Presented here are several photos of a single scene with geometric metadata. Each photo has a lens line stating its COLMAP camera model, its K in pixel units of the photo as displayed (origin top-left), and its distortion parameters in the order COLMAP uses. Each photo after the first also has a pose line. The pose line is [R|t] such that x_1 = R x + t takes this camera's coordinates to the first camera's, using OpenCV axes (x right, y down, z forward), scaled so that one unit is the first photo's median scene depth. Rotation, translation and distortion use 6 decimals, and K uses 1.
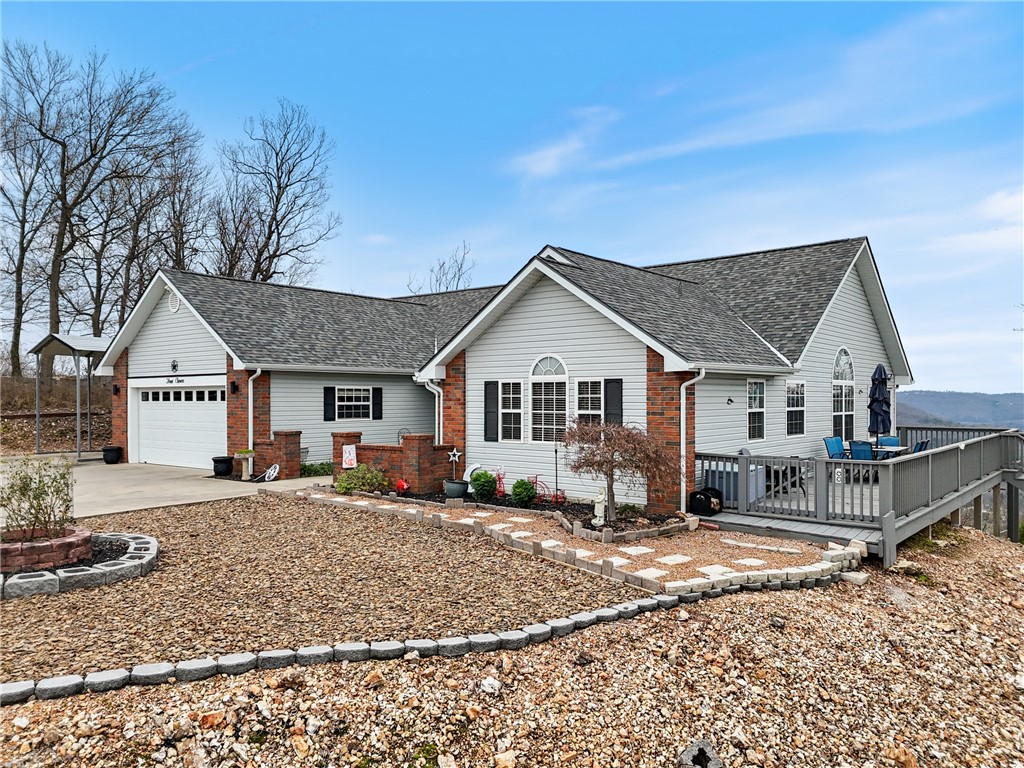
lens RADIAL K [[758.7, 0, 512.0], [0, 758.7, 384.0], [0, 0, 1]] dist [0.097007, -0.112731]
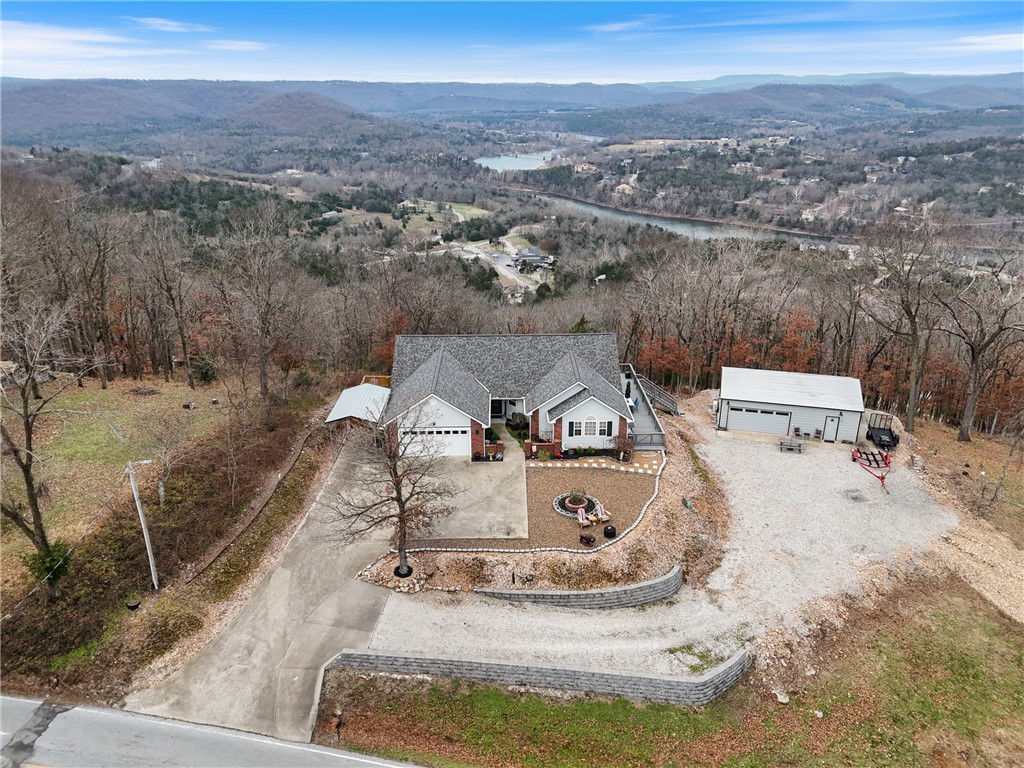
lens RADIAL K [[758.7, 0, 512.0], [0, 758.7, 384.0], [0, 0, 1]] dist [0.097007, -0.112731]
pose [[0.774818, -0.234421, 0.587115, -2.392883], [-0.004443, 0.926666, 0.375859, -1.571100], [-0.632169, -0.293831, 0.716956, -1.419077]]
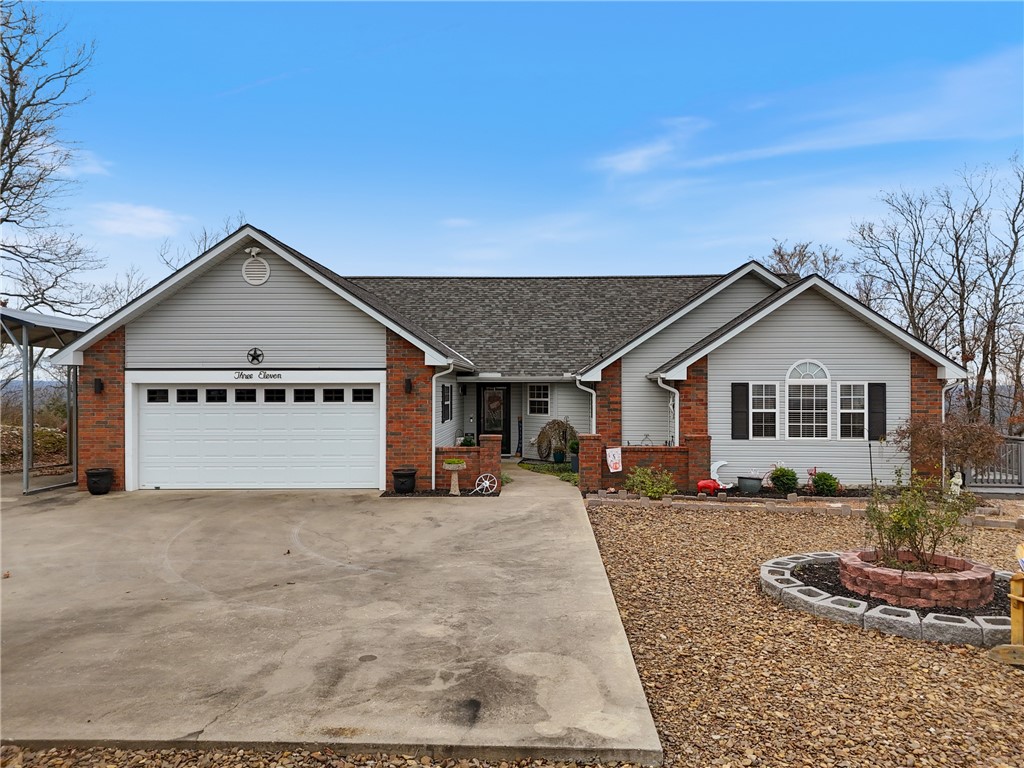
lens RADIAL K [[758.7, 0, 512.0], [0, 758.7, 384.0], [0, 0, 1]] dist [0.097007, -0.112731]
pose [[0.803501, 0.005274, 0.595280, -0.934938], [-0.012624, 0.999887, 0.008181, -0.007082], [-0.595170, -0.014089, 0.803477, 0.328017]]
